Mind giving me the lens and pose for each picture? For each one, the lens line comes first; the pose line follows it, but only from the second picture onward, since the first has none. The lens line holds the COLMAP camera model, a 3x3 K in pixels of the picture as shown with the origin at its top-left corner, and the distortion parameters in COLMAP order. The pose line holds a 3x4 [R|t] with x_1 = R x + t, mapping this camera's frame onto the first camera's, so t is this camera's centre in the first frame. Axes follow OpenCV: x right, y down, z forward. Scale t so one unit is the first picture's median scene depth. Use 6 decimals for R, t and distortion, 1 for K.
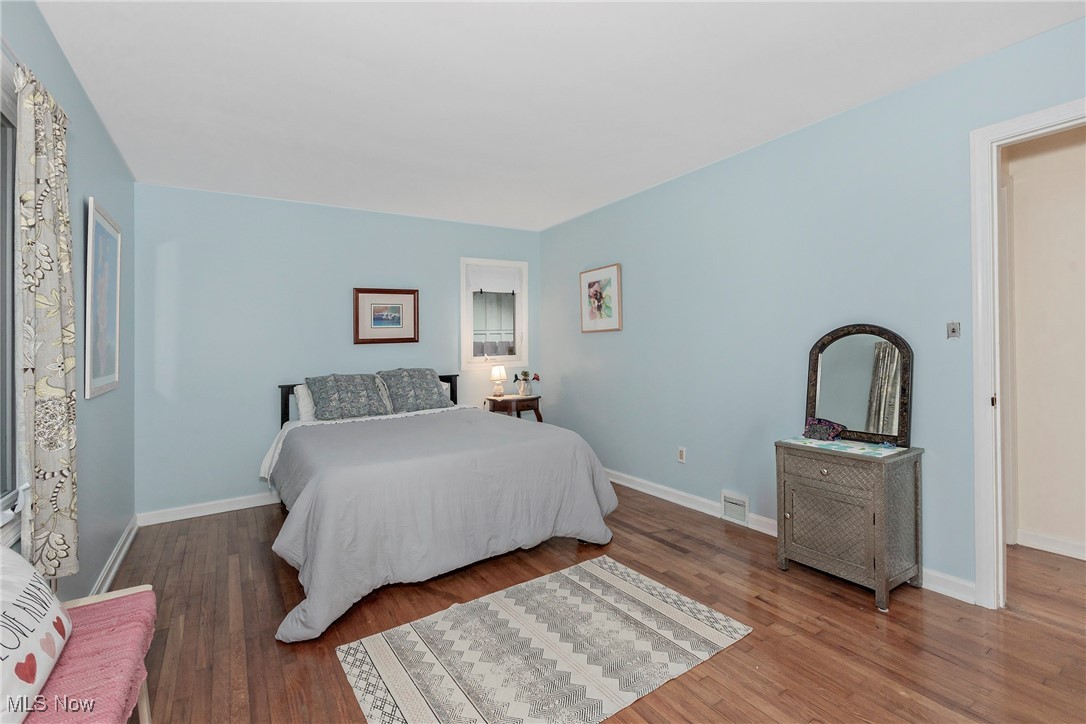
lens RADIAL K [[480.0, 0, 541.4], [0, 480.0, 342.1], [0, 0, 1]] dist [-0.001295, -0.000108]
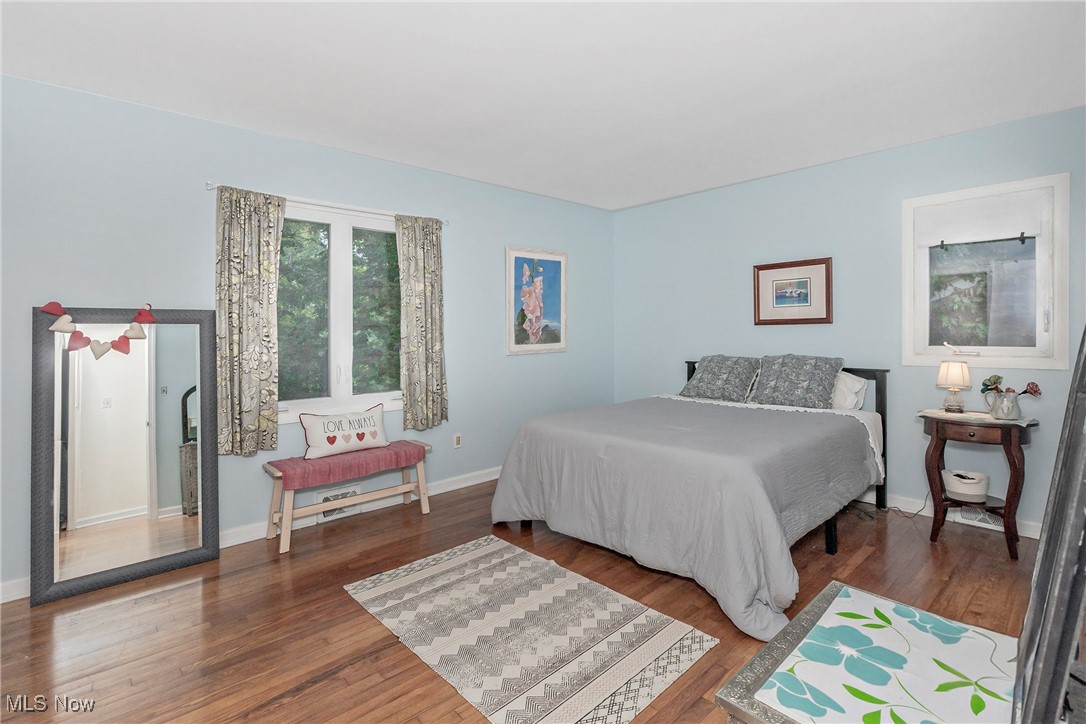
lens RADIAL K [[513.7, 0, 541.8], [0, 513.7, 324.8], [0, 0, 1]] dist [-0.014508, -0.000057]
pose [[0.167395, 0.015252, -0.985772, 0.849649], [0.008226, 0.999824, 0.016866, -0.026900], [0.985856, -0.010932, 0.167240, 0.661502]]
